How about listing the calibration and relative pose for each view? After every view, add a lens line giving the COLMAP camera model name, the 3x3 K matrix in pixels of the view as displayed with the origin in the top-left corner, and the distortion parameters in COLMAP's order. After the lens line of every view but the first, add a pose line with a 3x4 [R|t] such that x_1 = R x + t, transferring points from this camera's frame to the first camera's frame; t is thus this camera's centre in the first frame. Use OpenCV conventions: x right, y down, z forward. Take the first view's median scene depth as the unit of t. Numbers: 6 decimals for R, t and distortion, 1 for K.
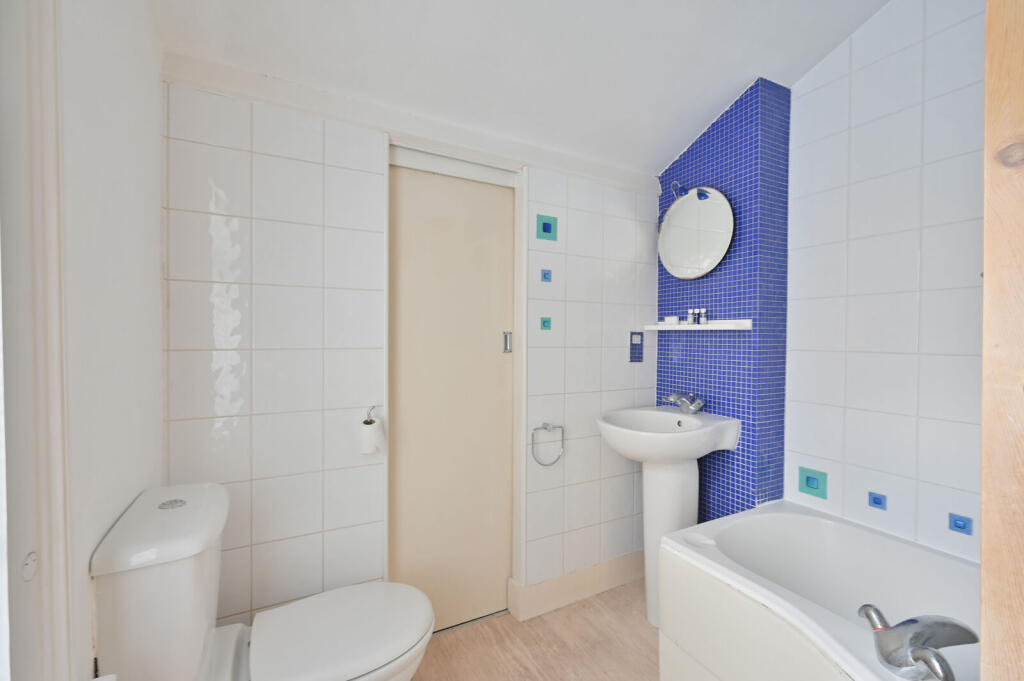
lens RADIAL K [[422.6, 0, 513.6], [0, 422.6, 333.3], [0, 0, 1]] dist [0.000505, 0.000046]
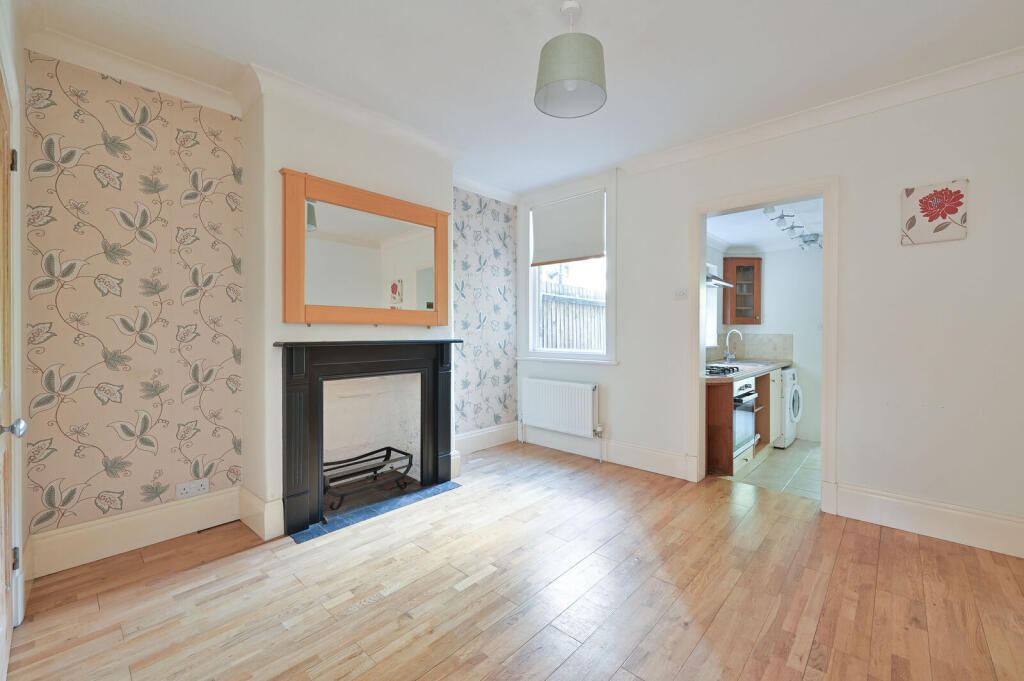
lens RADIAL K [[422.6, 0, 513.6], [0, 422.6, 333.3], [0, 0, 1]] dist [0.000505, 0.000046]
pose [[0.948303, -0.005061, 0.317326, 0.290178], [0.005111, 0.999987, 0.000676, -0.006181], [-0.317325, 0.000981, 0.948316, 0.888346]]
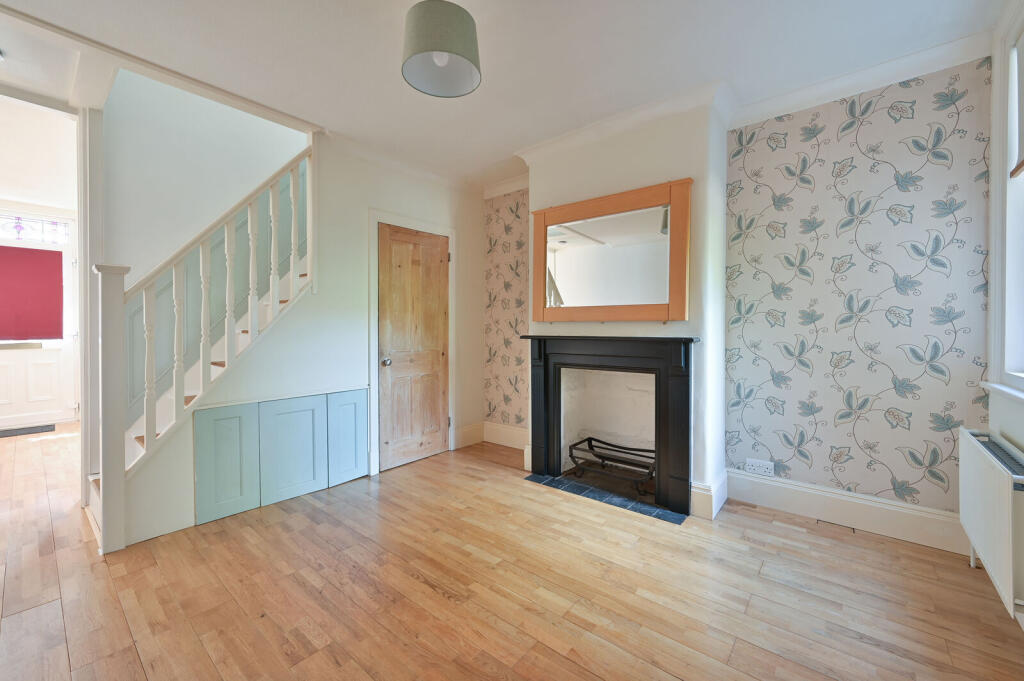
lens RADIAL K [[406.2, 0, 515.7], [0, 406.2, 330.8], [0, 0, 1]] dist [0.000426, -0.000214]
pose [[0.368028, 0.001787, -0.929813, 0.387790], [-0.001031, 0.999998, 0.001514, -0.006048], [0.929814, 0.000402, 0.368029, 0.941556]]
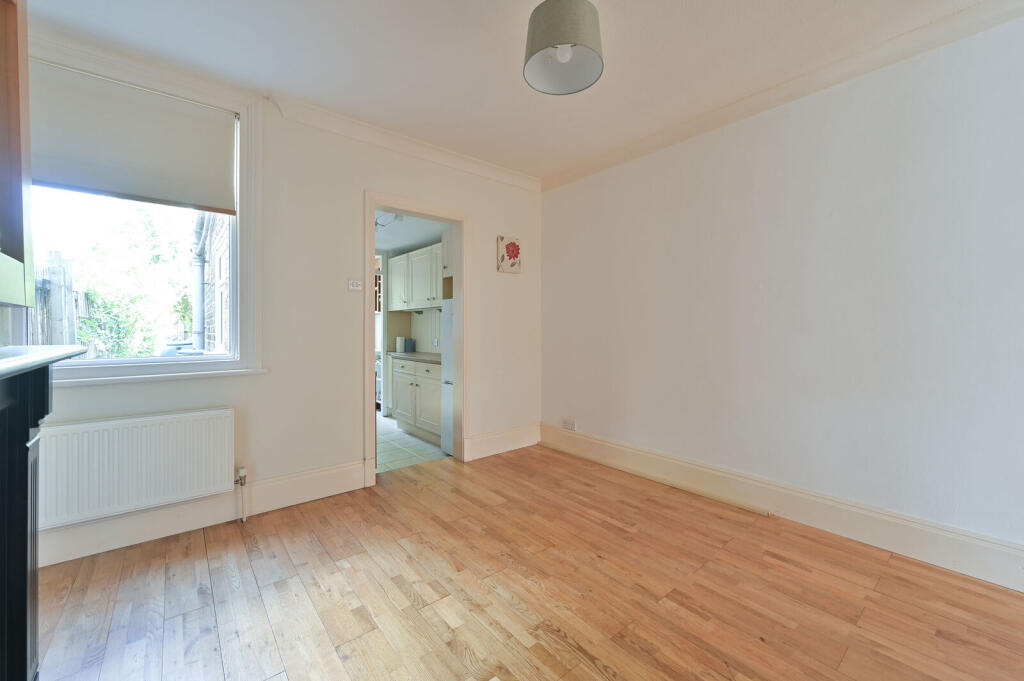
lens RADIAL K [[406.2, 0, 515.7], [0, 406.2, 330.8], [0, 0, 1]] dist [0.000426, -0.000214]
pose [[-0.188710, -0.007537, 0.982004, 0.261194], [0.004435, 0.999954, 0.008527, -0.005753], [-0.982023, 0.005964, -0.188668, 0.974003]]
